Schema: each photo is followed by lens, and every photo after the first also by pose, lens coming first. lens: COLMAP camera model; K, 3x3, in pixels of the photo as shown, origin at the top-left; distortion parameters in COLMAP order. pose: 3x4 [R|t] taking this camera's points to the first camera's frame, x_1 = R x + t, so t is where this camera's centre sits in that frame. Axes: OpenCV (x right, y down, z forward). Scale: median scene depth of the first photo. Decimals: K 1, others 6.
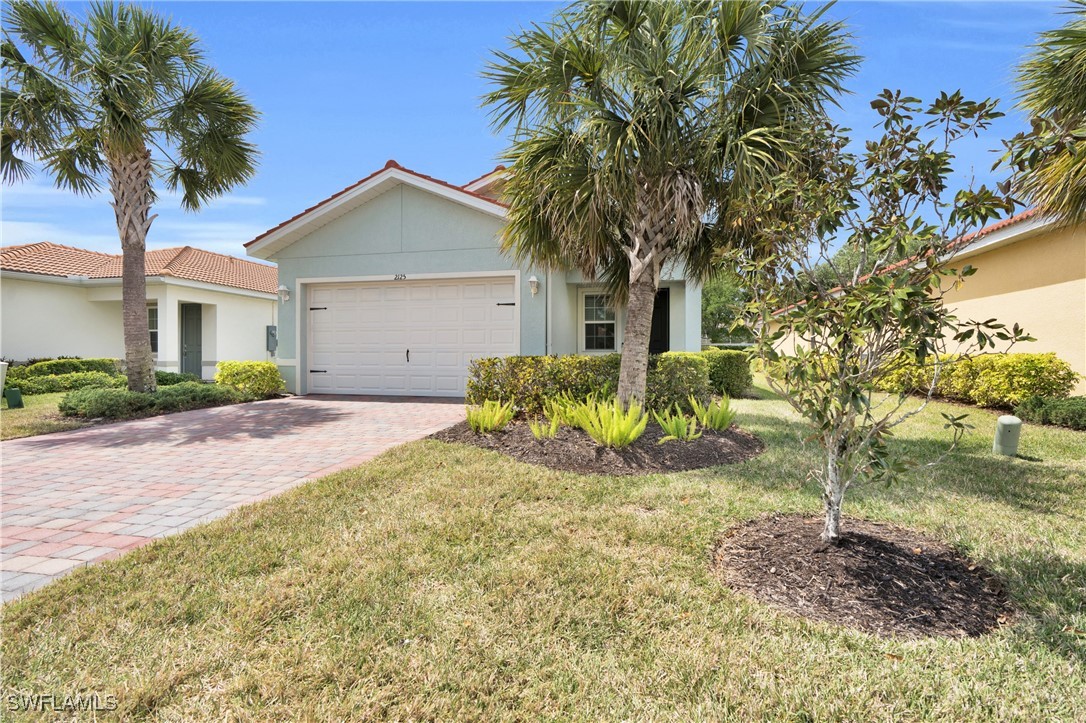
lens RADIAL K [[483.7, 0, 548.0], [0, 483.7, 363.4], [0, 0, 1]] dist [-0.003401, 0.000018]
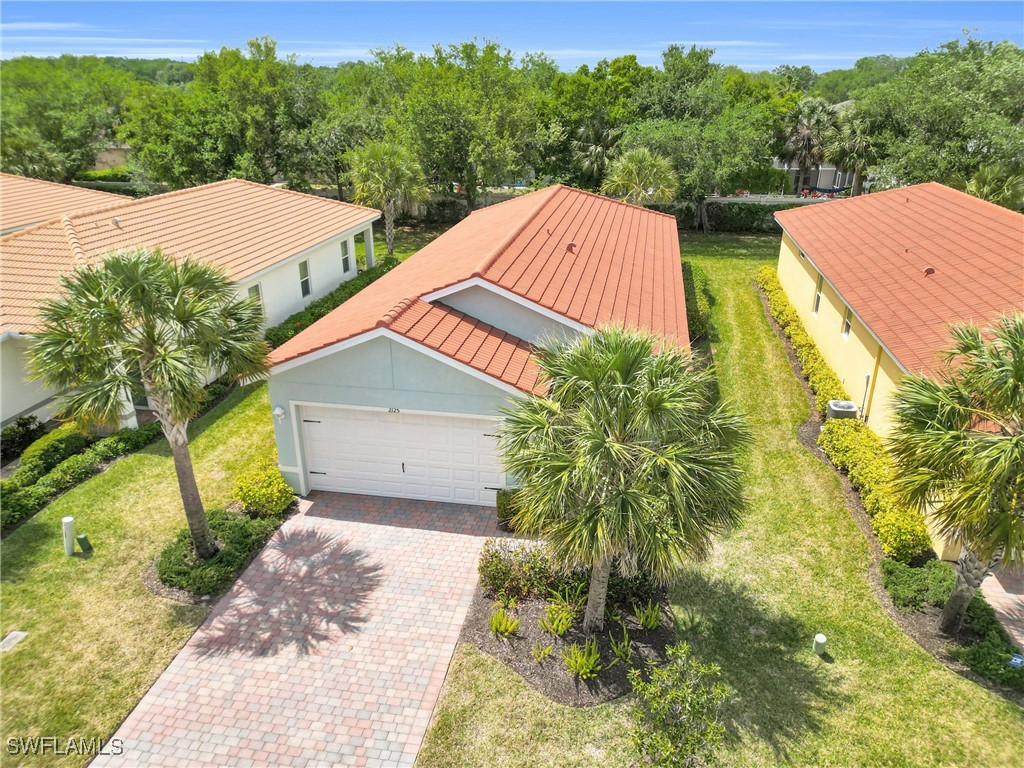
lens RADIAL K [[717.7, 0, 512.0], [0, 717.7, 384.0], [0, 0, 1]] dist [0.076932, -0.071077]
pose [[0.999348, -0.019059, 0.030678, -0.116766], [0.006127, 0.926577, 0.376056, -1.135069], [-0.035593, -0.375623, 0.926089, -0.663018]]
